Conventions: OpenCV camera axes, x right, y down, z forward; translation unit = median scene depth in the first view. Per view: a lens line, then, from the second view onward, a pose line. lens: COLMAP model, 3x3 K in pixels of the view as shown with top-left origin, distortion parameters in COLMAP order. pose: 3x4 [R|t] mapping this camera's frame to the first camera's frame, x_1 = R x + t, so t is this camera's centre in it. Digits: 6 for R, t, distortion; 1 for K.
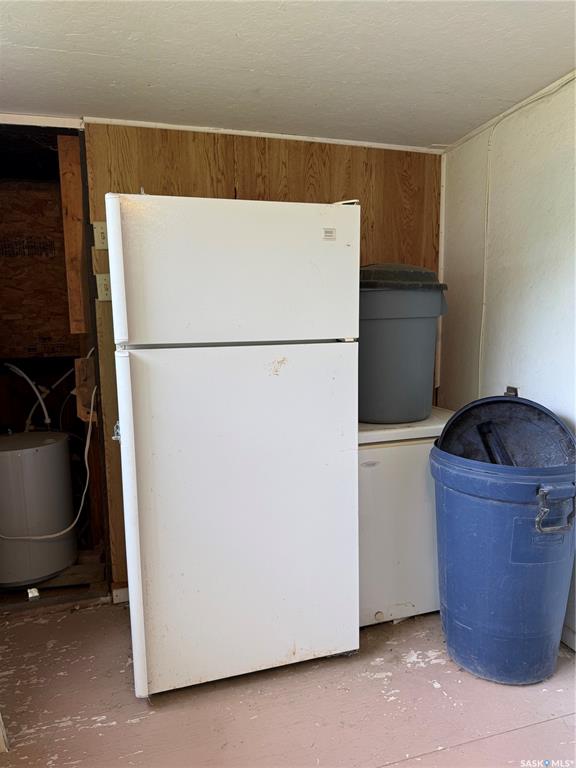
lens RADIAL K [[525.2, 0, 288.0], [0, 525.2, 384.0], [0, 0, 1]] dist [-0.002753, -0.001218]
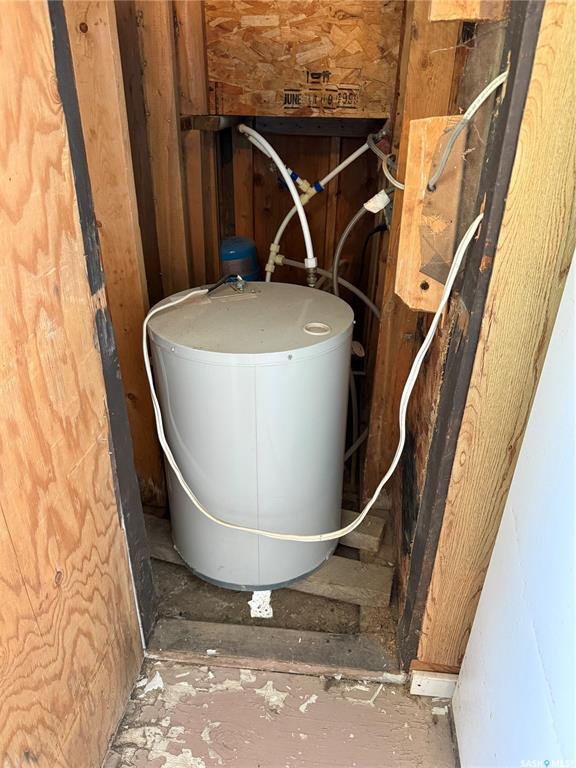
lens RADIAL K [[555.2, 0, 288.0], [0, 555.2, 384.0], [0, 0, 1]] dist [0.001107, -0.000642]
pose [[0.902786, 0.226918, -0.365358, -0.256446], [-0.079682, 0.923030, 0.376386, -0.015498], [0.422645, -0.310684, 0.851379, 0.505206]]
